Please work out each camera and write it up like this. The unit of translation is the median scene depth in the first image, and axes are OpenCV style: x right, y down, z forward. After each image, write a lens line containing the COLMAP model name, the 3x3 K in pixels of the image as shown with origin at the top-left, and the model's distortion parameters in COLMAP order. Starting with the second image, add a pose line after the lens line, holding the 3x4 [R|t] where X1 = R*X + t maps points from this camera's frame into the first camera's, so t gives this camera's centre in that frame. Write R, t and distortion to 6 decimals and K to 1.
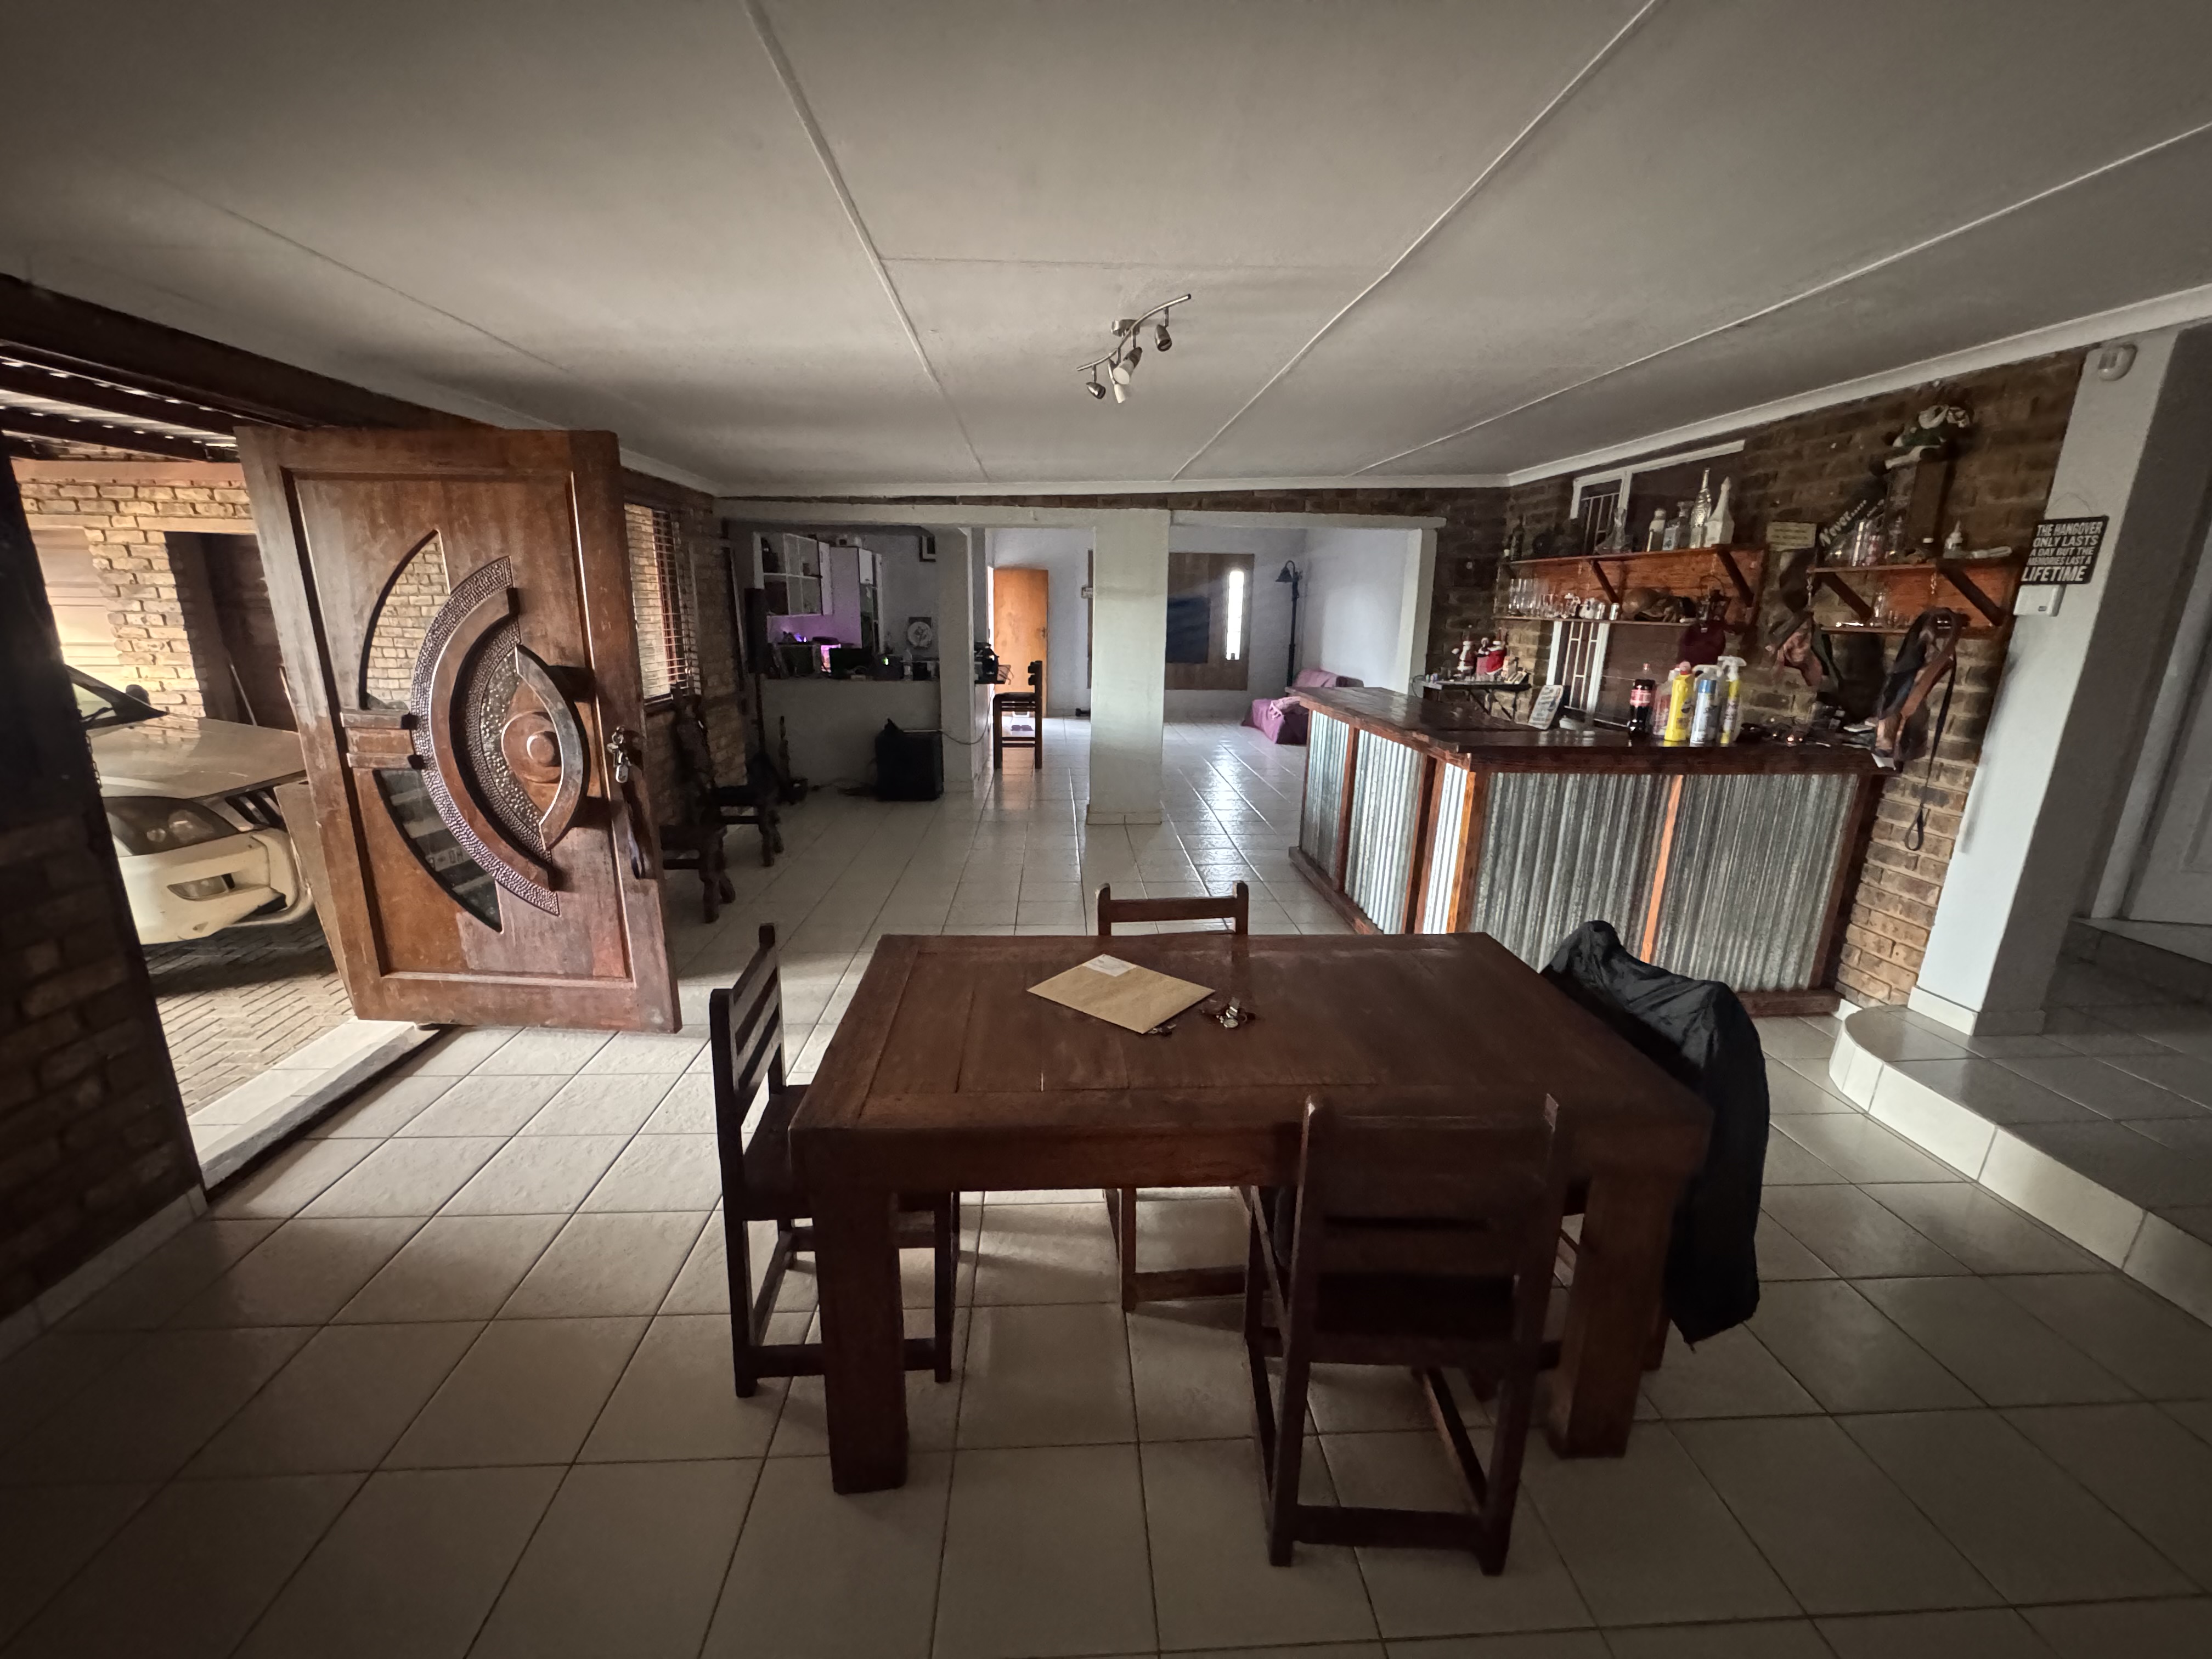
lens RADIAL K [[881.5, 0, 1103.6], [0, 881.5, 824.4], [0, 0, 1]] dist [-0.002401, 0.000649]
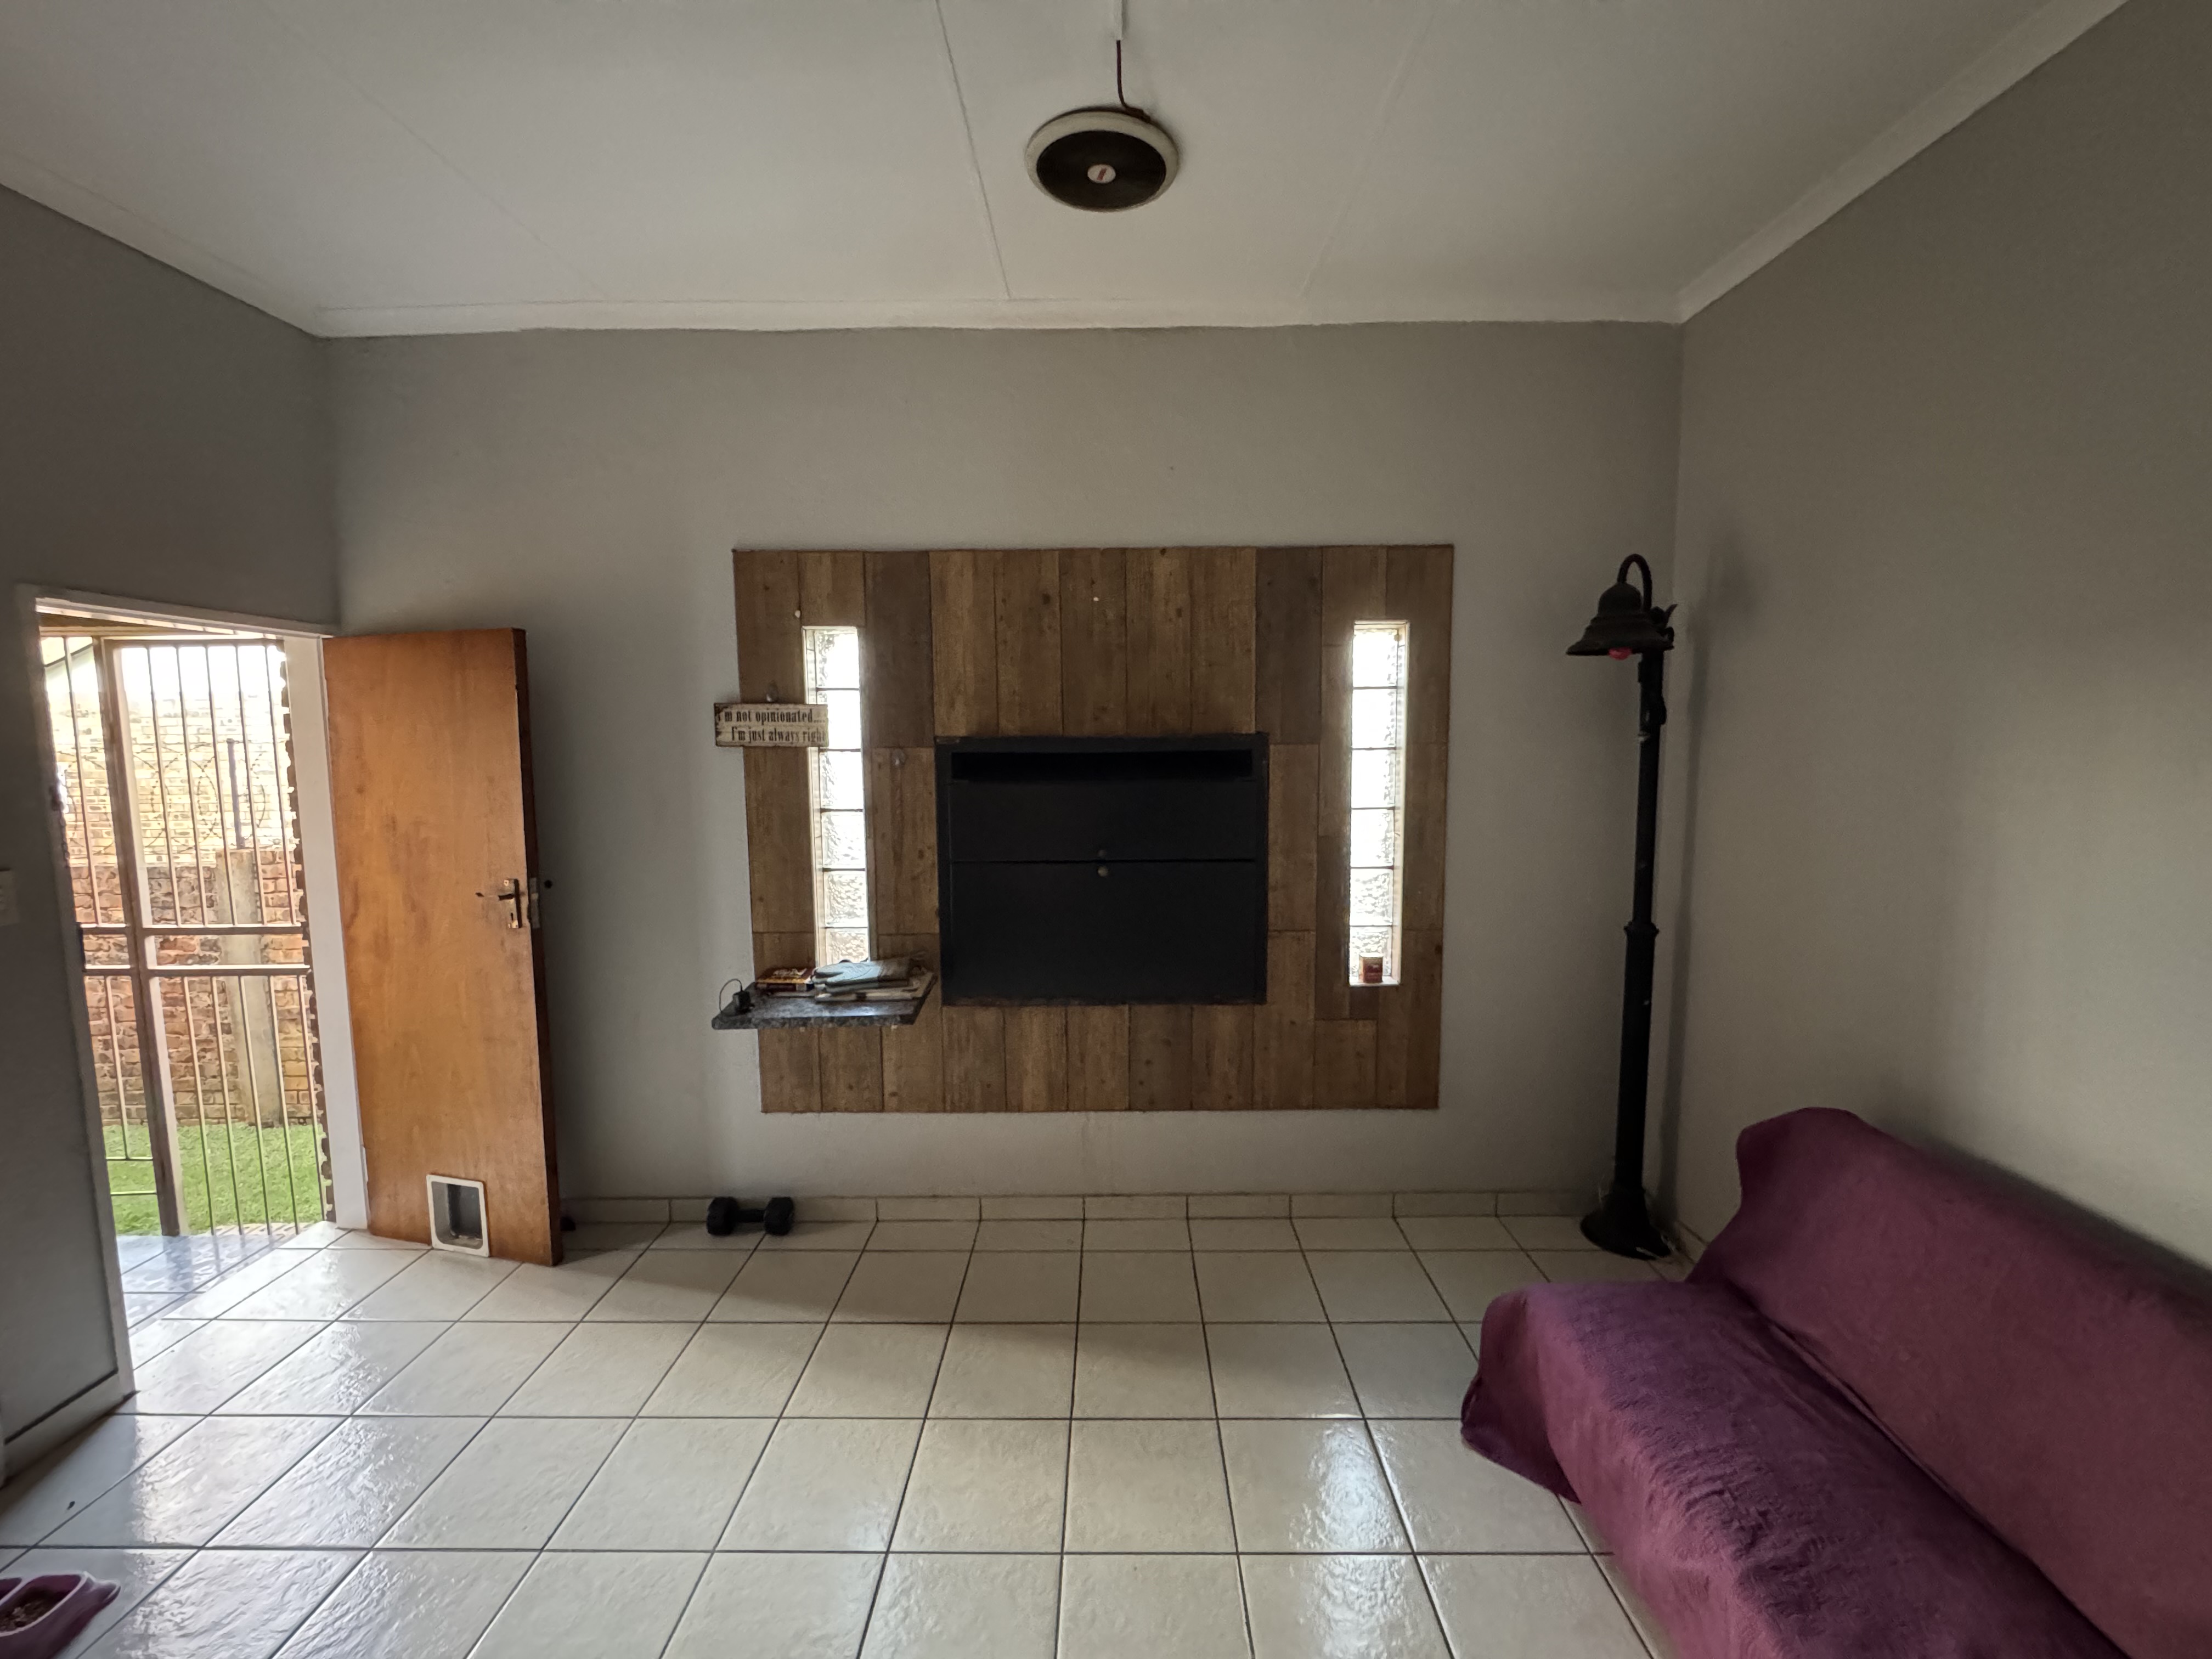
lens RADIAL K [[881.5, 0, 1103.6], [0, 881.5, 824.4], [0, 0, 1]] dist [-0.002401, 0.000649]
pose [[0.997215, -0.017550, -0.072491, 0.254290], [0.006421, 0.988514, -0.150992, -0.532995], [0.074308, 0.150106, 0.985874, 2.070106]]
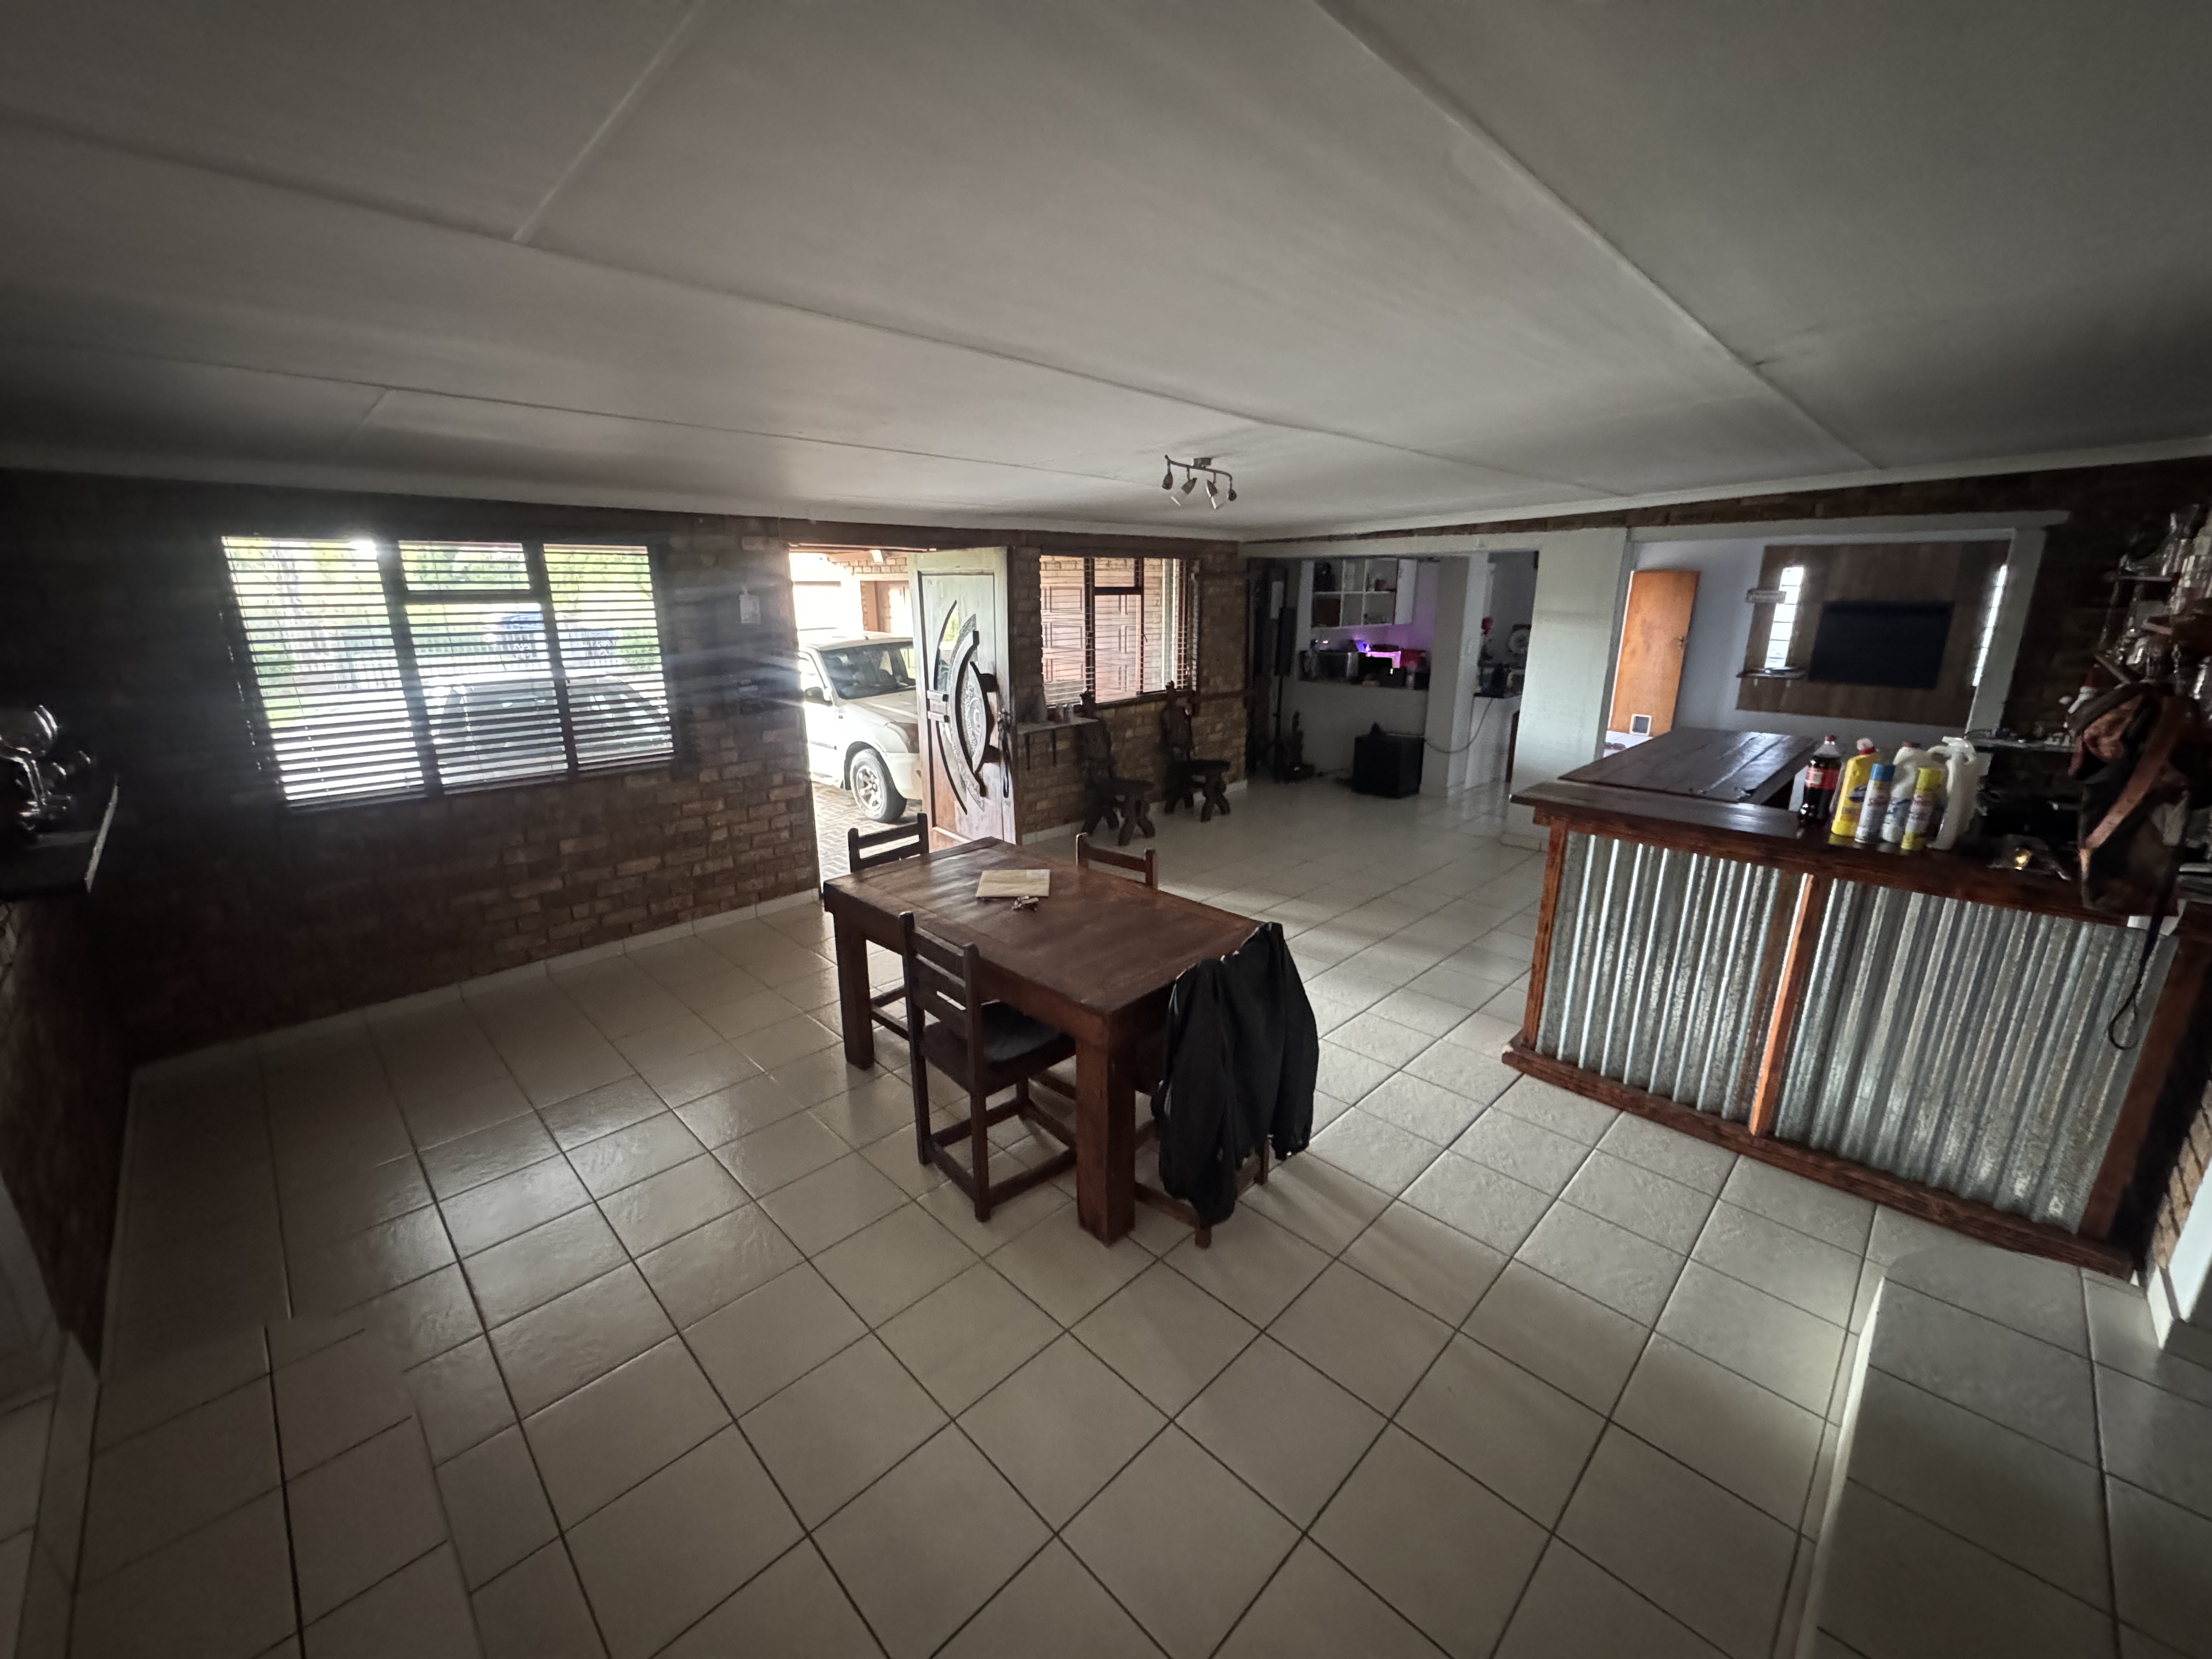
lens RADIAL K [[881.5, 0, 1103.6], [0, 881.5, 824.4], [0, 0, 1]] dist [-0.002401, 0.000649]
pose [[0.665703, 0.177575, -0.724781, 0.573362], [-0.168601, 0.981950, 0.085725, -0.043598], [0.726921, 0.065131, 0.683626, -0.031495]]
